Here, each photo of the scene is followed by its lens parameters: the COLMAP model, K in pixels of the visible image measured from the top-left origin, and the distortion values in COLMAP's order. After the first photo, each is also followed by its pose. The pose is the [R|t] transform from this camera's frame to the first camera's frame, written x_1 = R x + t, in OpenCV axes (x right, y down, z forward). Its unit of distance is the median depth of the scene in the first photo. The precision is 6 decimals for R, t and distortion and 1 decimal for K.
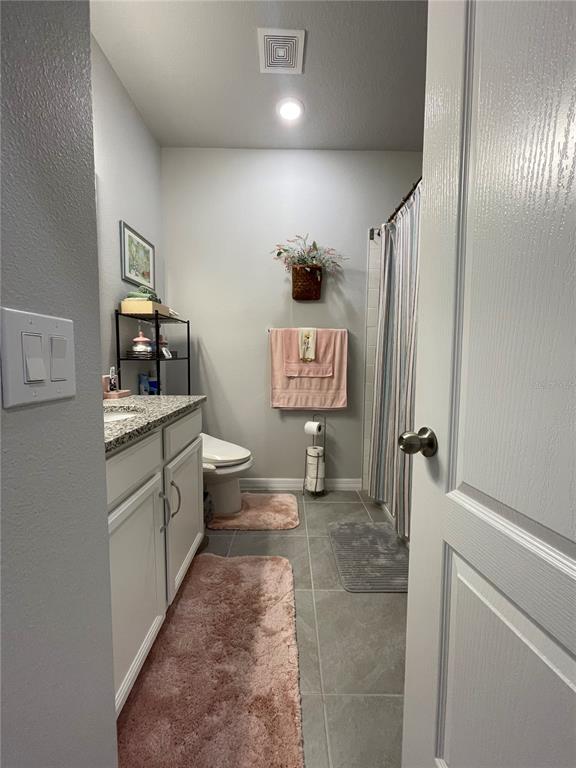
lens RADIAL K [[310.4, 0, 290.9], [0, 310.4, 380.4], [0, 0, 1]] dist [-0.002213, 0.000084]
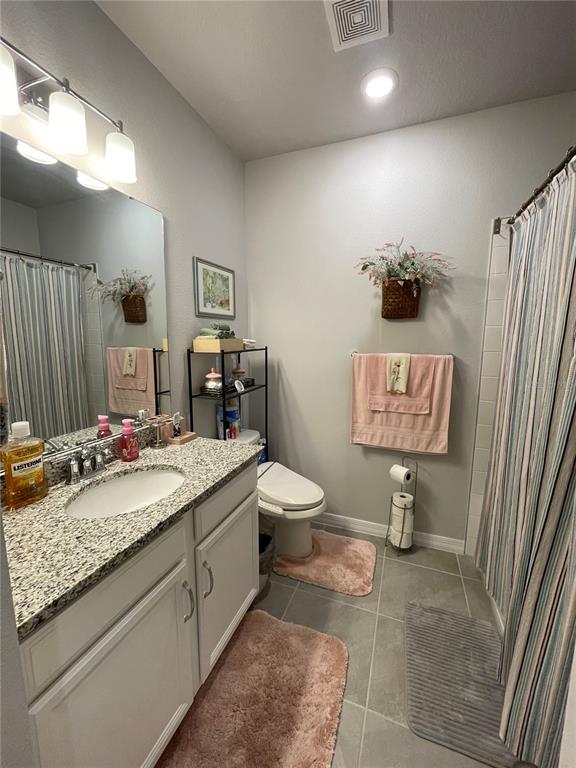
lens RADIAL K [[310.4, 0, 290.9], [0, 310.4, 380.4], [0, 0, 1]] dist [-0.002213, 0.000084]
pose [[0.931766, 0.043956, -0.360388, 0.087376], [-0.022927, 0.997787, 0.062421, -0.144192], [0.362334, -0.049899, 0.930712, 0.127587]]
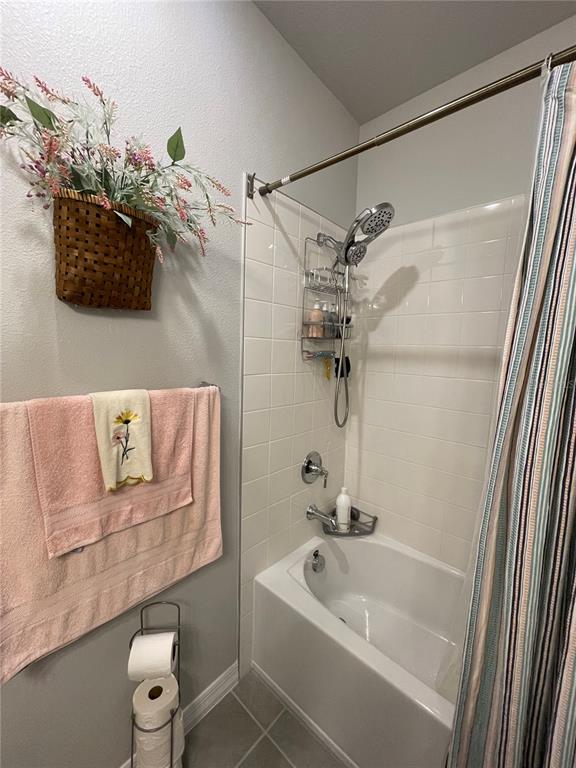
lens RADIAL K [[310.4, 0, 290.9], [0, 310.4, 380.4], [0, 0, 1]] dist [-0.002213, 0.000084]
pose [[0.669975, -0.060754, 0.739894, -0.075101], [0.024426, 0.997910, 0.059823, -0.199865], [-0.741982, -0.022007, 0.670058, 0.634456]]
